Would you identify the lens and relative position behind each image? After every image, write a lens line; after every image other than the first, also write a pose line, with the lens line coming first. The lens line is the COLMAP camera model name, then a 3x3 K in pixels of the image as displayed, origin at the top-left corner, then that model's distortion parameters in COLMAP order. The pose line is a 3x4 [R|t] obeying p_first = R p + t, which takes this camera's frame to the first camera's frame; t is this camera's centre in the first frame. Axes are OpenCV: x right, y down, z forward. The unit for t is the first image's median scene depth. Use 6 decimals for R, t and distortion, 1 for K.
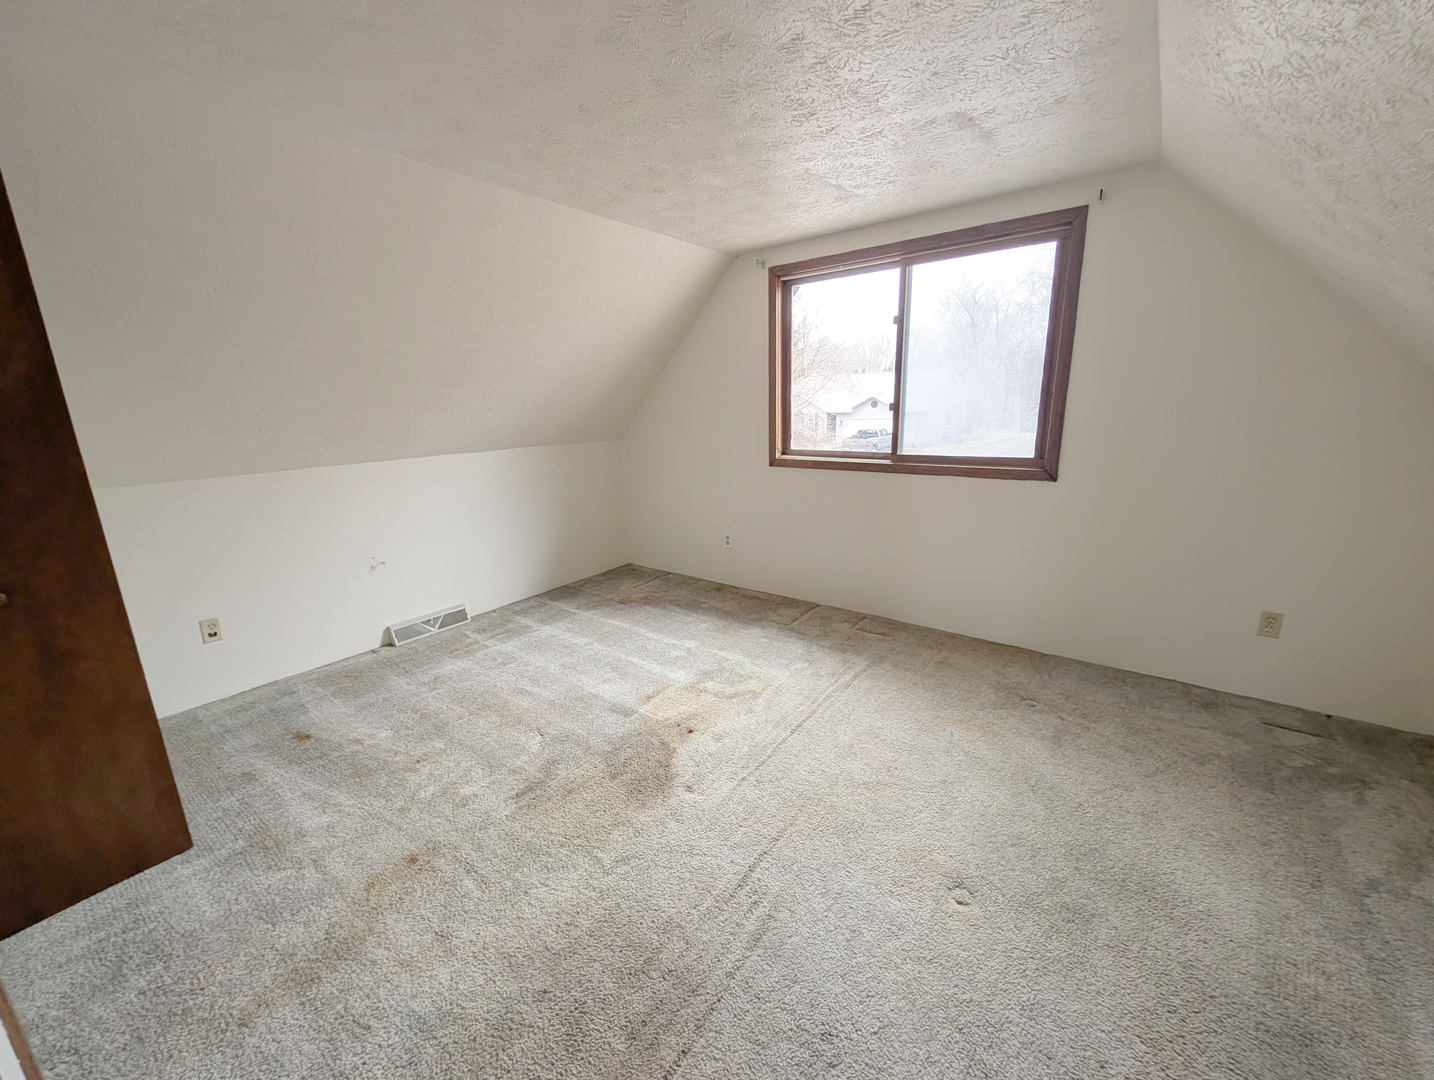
lens RADIAL K [[564.9, 0, 717.6], [0, 564.9, 535.0], [0, 0, 1]] dist [-0.001088, -0.001165]
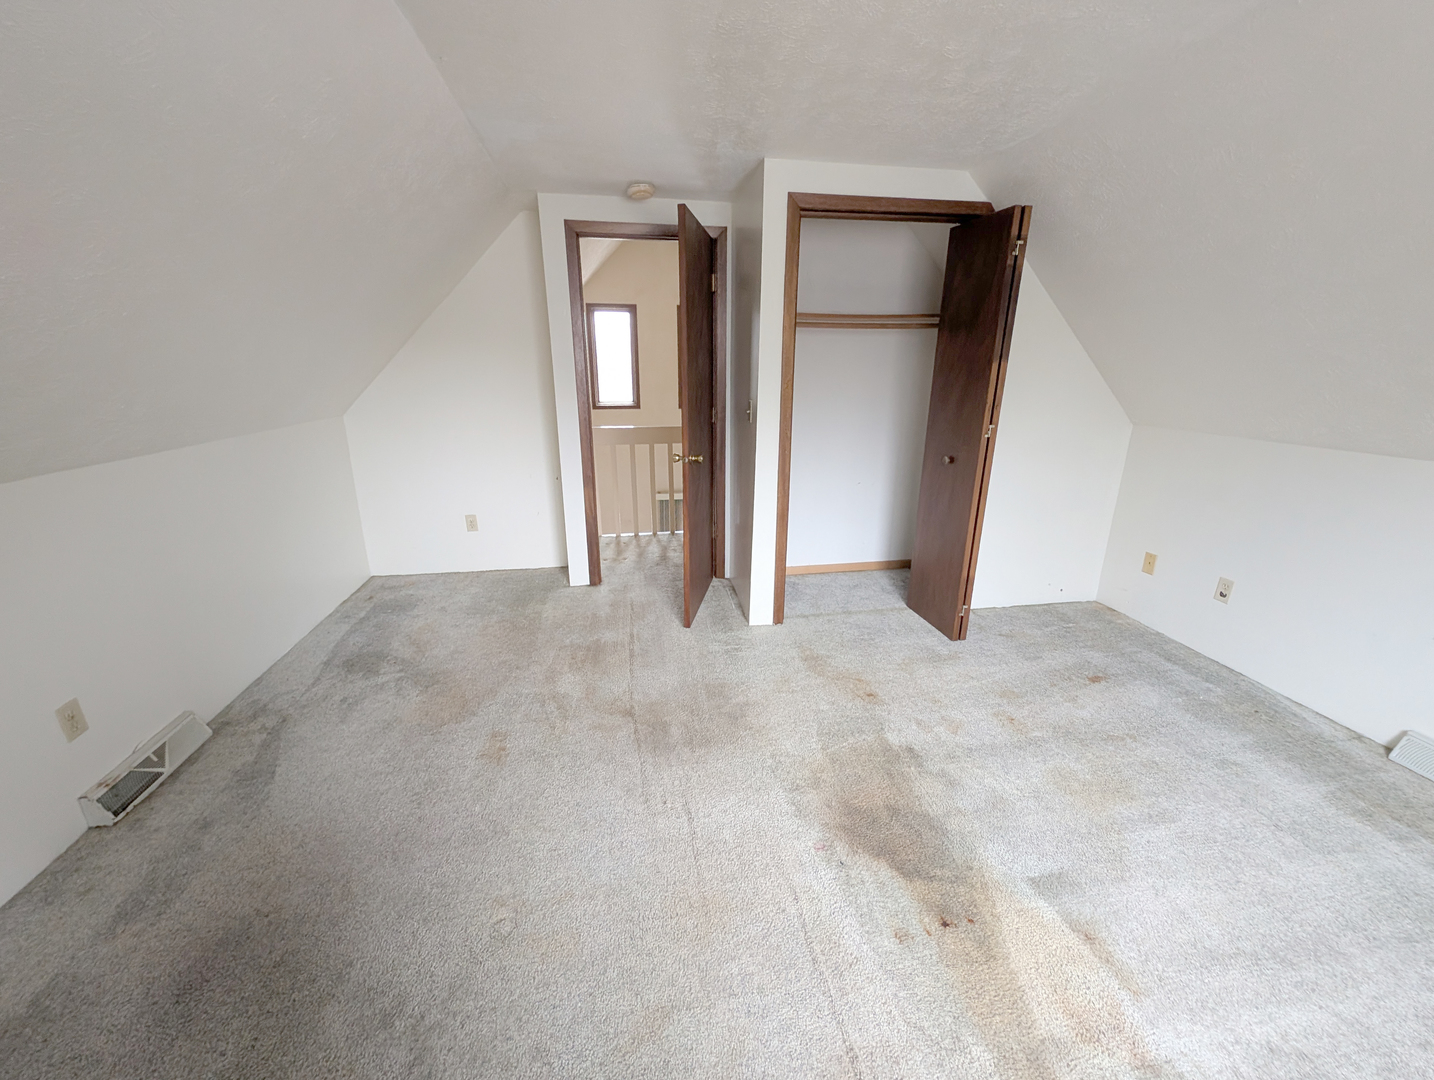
lens RADIAL K [[564.9, 0, 713.3], [0, 564.9, 542.2], [0, 0, 1]] dist [-0.001088, -0.001165]
pose [[-0.676841, 0.253574, -0.691077, 0.395058], [-0.154223, 0.869118, 0.469947, -0.238542], [0.719793, 0.424659, -0.549147, 0.861543]]
